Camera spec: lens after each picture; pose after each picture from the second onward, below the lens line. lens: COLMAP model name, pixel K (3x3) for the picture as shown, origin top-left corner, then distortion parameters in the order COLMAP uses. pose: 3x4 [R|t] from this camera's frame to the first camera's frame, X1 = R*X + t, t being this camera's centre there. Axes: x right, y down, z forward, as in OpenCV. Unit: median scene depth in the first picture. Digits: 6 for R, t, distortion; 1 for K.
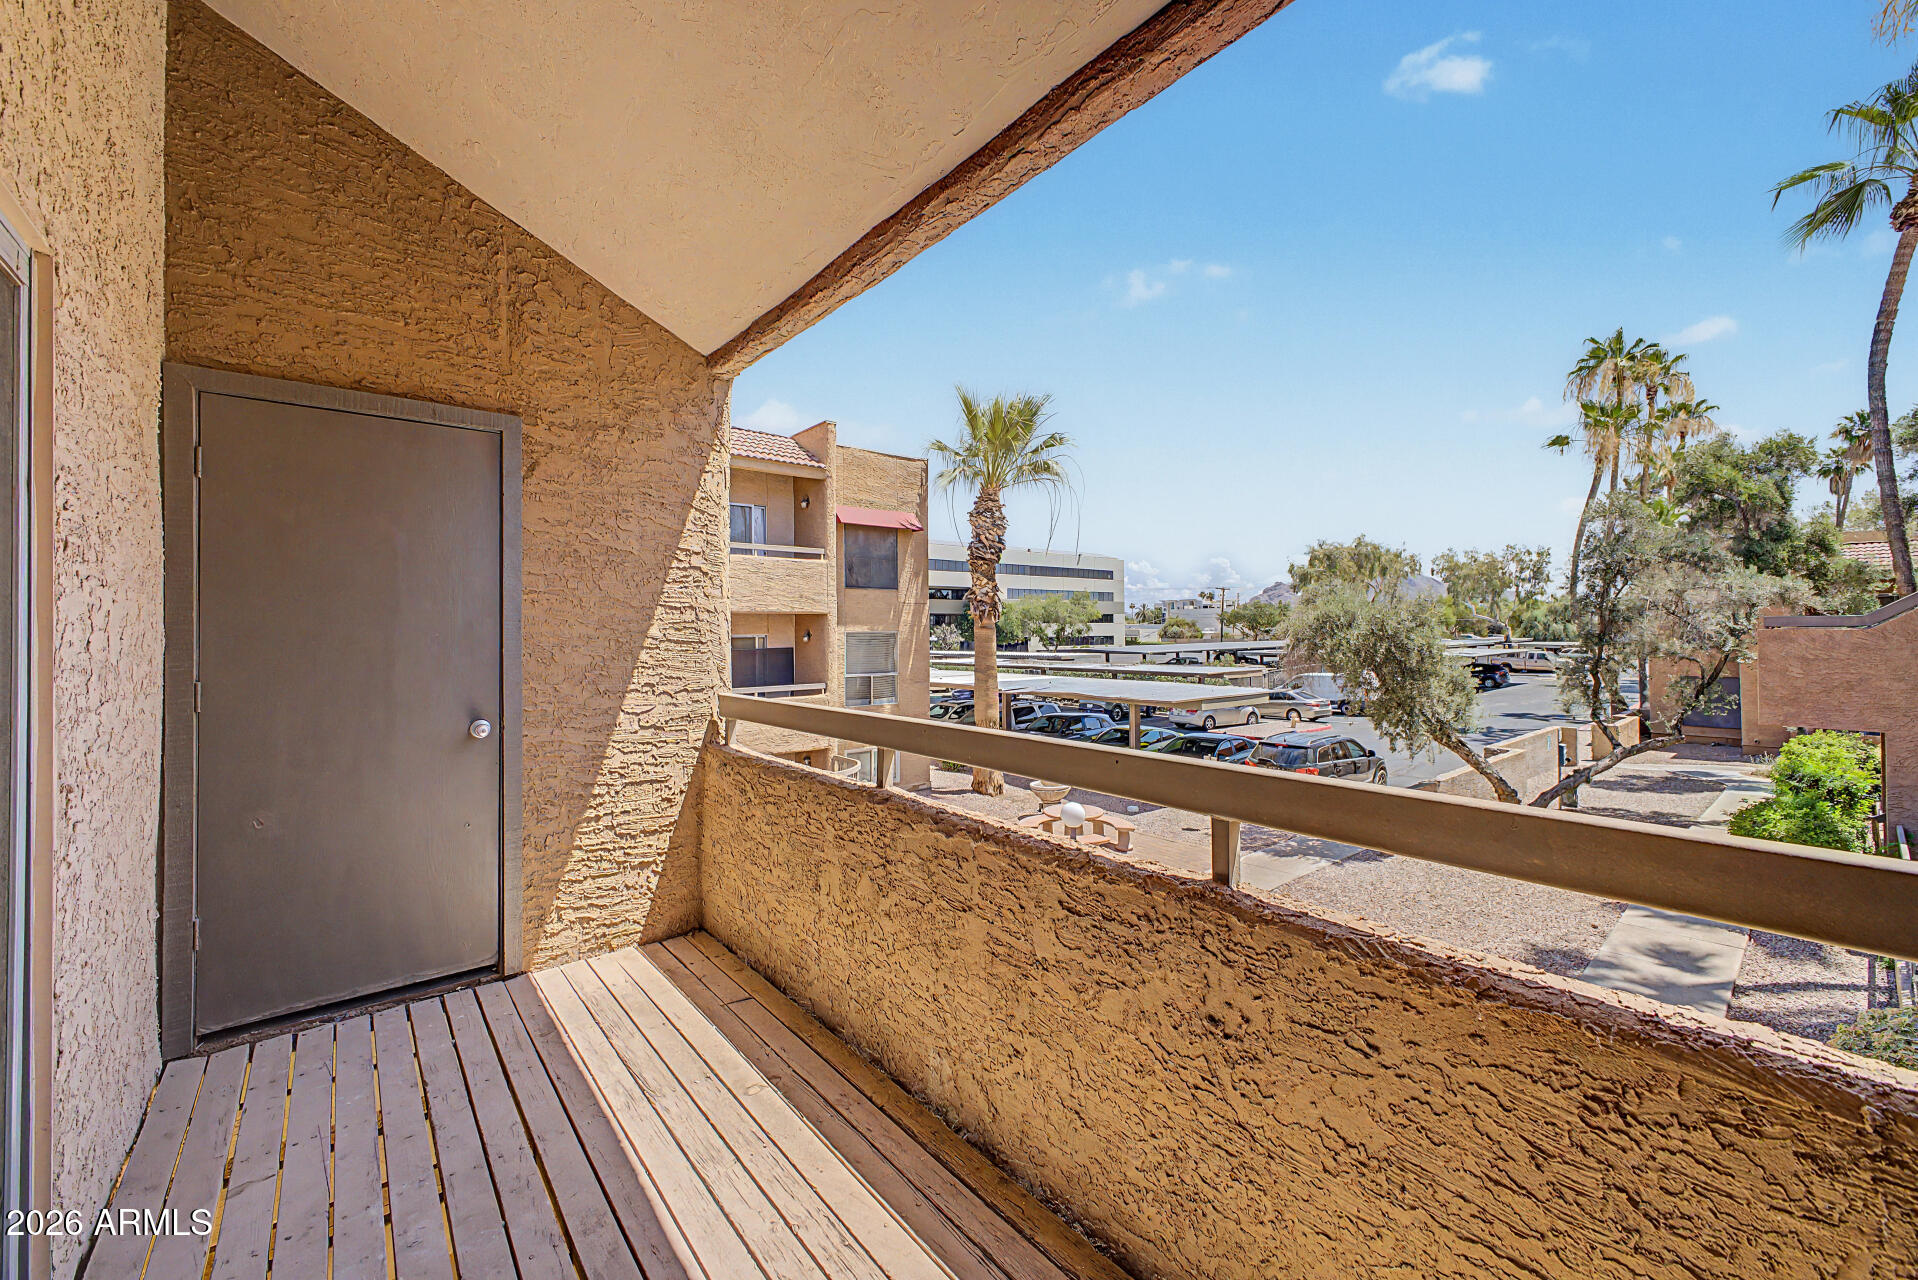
lens RADIAL K [[760.7, 0, 972.2], [0, 760.7, 637.8], [0, 0, 1]] dist [0.018984, -0.004435]
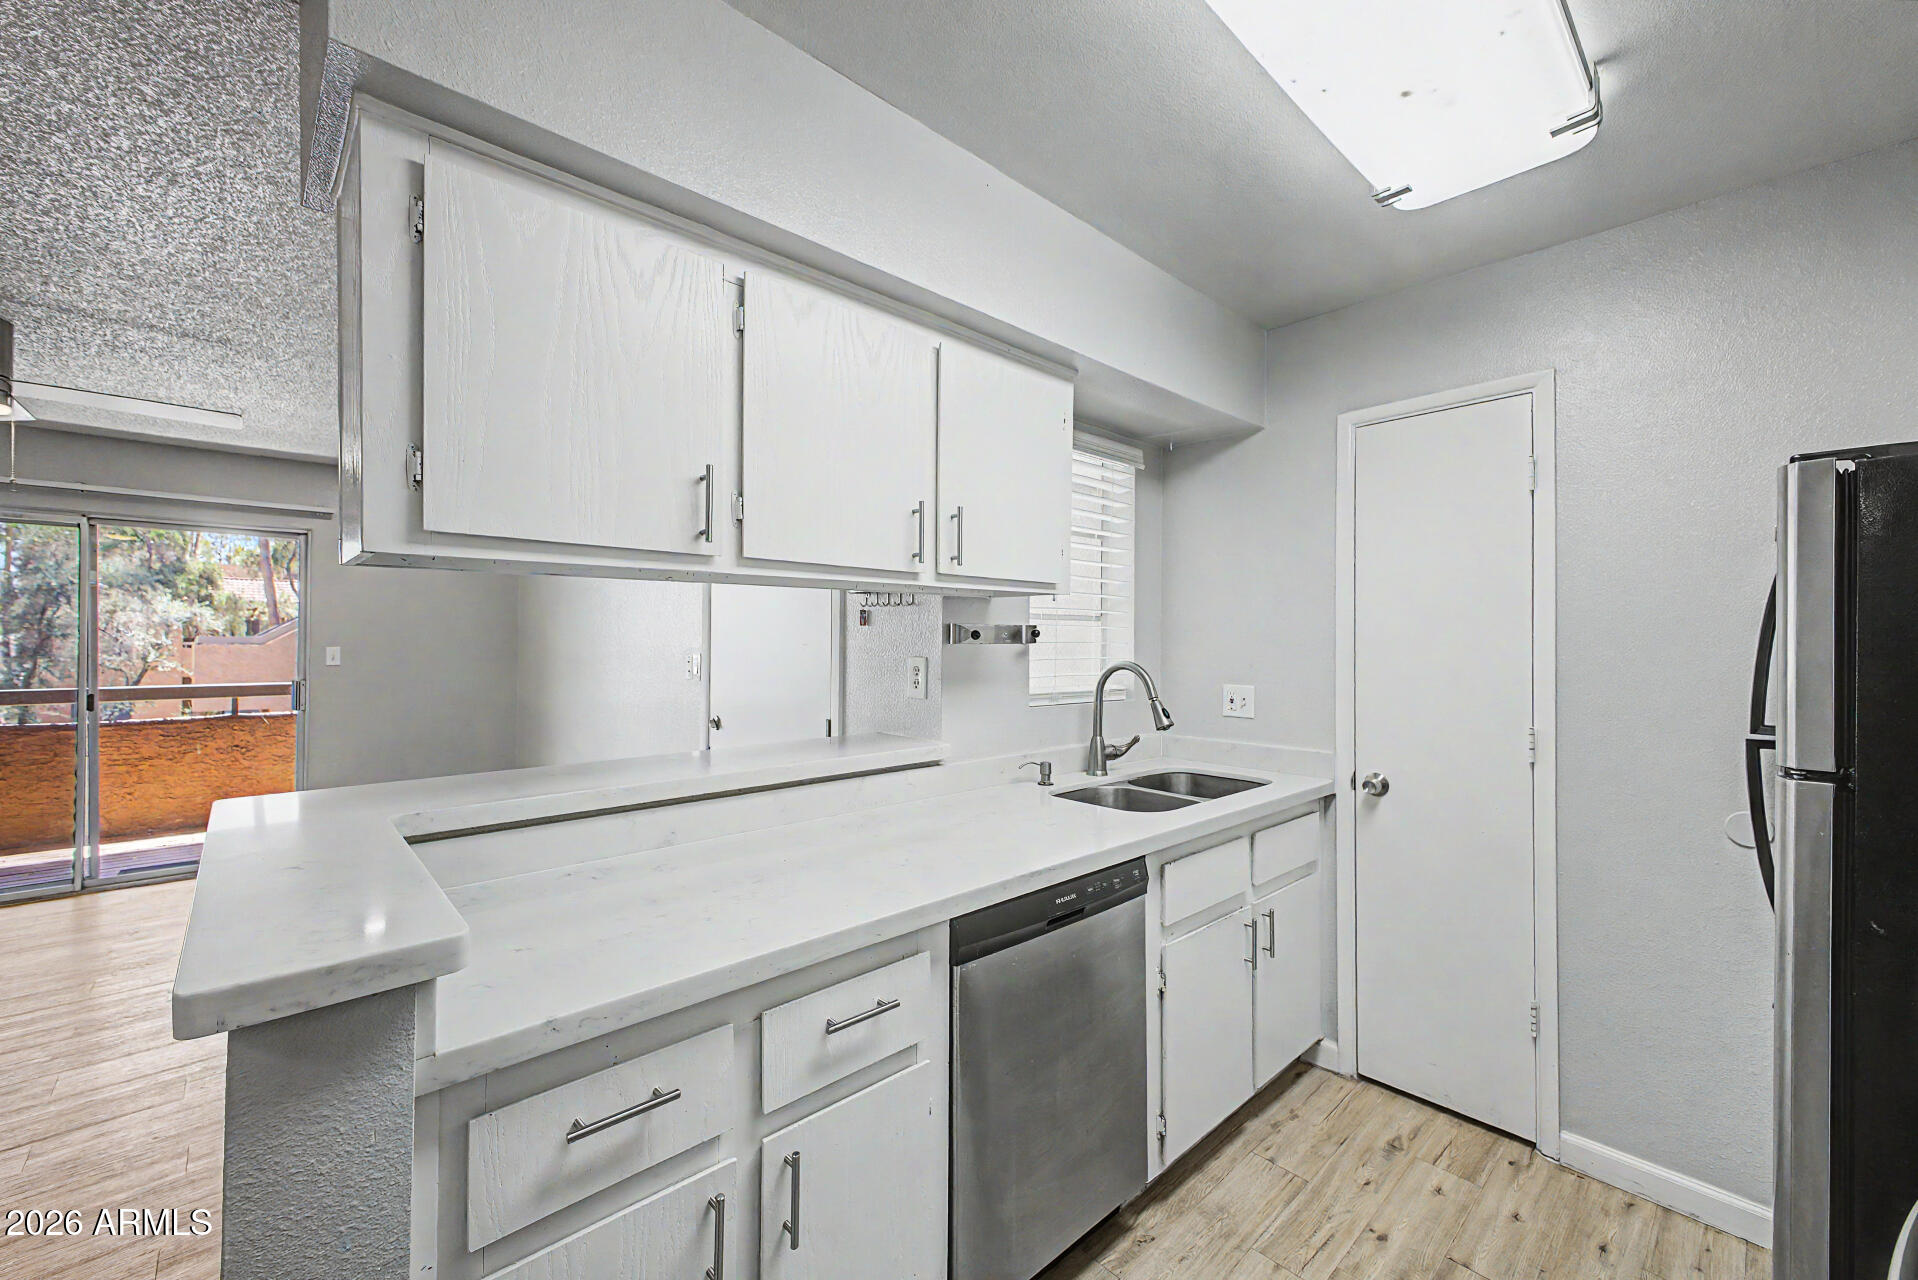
lens RADIAL K [[760.7, 0, 943.1], [0, 760.7, 640.9], [0, 0, 1]] dist [0.018984, -0.004435]
pose [[-0.053324, 0.010469, 0.998522, -0.320569], [0.002318, 0.999944, -0.010360, -0.000460], [-0.998575, 0.001762, -0.053345, -0.203793]]
